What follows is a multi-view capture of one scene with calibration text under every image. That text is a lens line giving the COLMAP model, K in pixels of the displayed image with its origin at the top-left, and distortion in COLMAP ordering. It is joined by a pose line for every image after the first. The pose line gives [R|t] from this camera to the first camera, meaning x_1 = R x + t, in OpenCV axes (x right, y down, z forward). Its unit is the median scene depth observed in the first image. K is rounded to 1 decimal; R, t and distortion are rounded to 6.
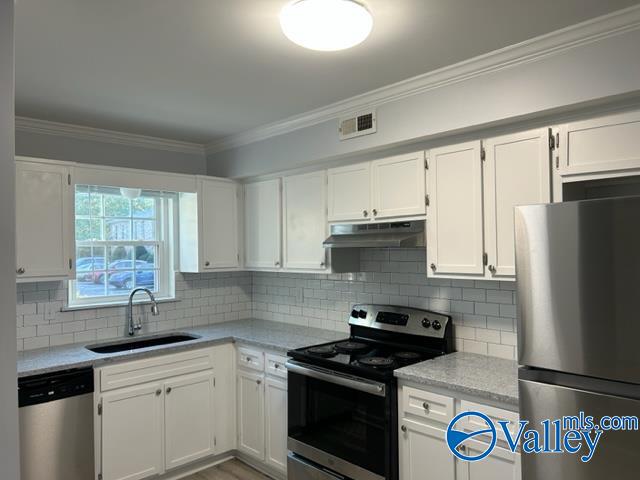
lens RADIAL K [[478.1, 0, 320.0], [0, 478.1, 240.0], [0, 0, 1]] dist [0.005753, 0.164724]
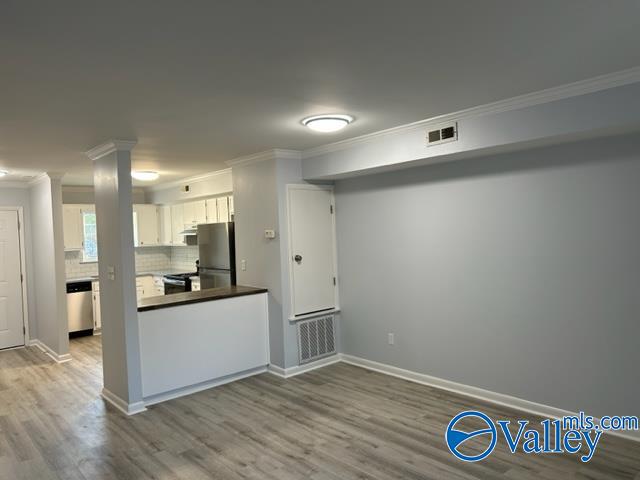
lens RADIAL K [[486.1, 0, 317.7], [0, 486.1, 221.1], [0, 0, 1]] dist [0.078979, -0.104685]
pose [[0.997533, -0.027849, -0.064435, 0.939416], [0.028358, 0.999573, 0.006991, -0.058774], [0.064213, -0.008801, 0.997897, -1.589320]]
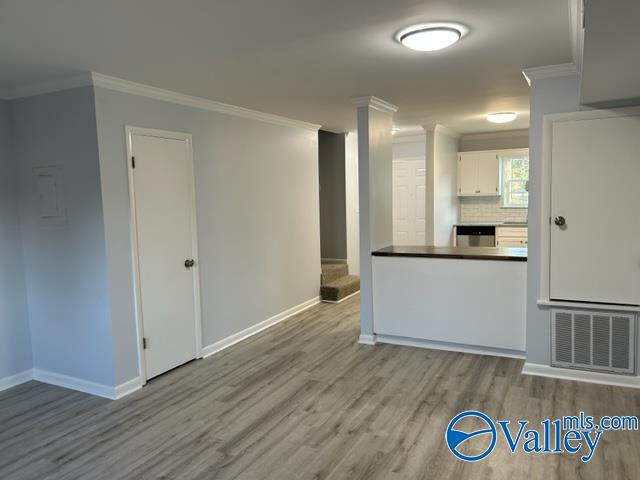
lens RADIAL K [[490.2, 0, 320.0], [0, 490.2, 240.0], [0, 0, 1]] dist [0.010298, 0.001941]
pose [[0.326224, 0.105591, -0.939377, 1.741897], [0.032446, 0.991905, 0.122763, -0.038335], [0.944736, -0.070527, 0.320157, -0.796923]]
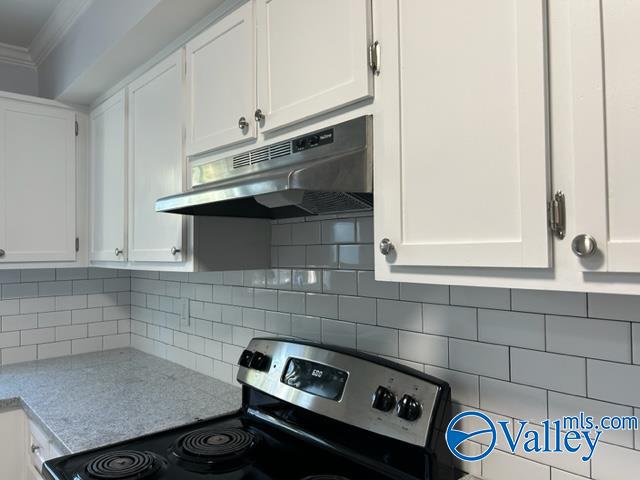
lens RADIAL K [[490.2, 0, 320.0], [0, 490.2, 240.0], [0, 0, 1]] dist [0.010298, 0.001941]
pose [[0.999138, 0.002998, -0.041394, 0.180198], [-0.003223, 0.999980, -0.005366, 0.045876], [0.041377, 0.005495, 0.999128, 0.581953]]
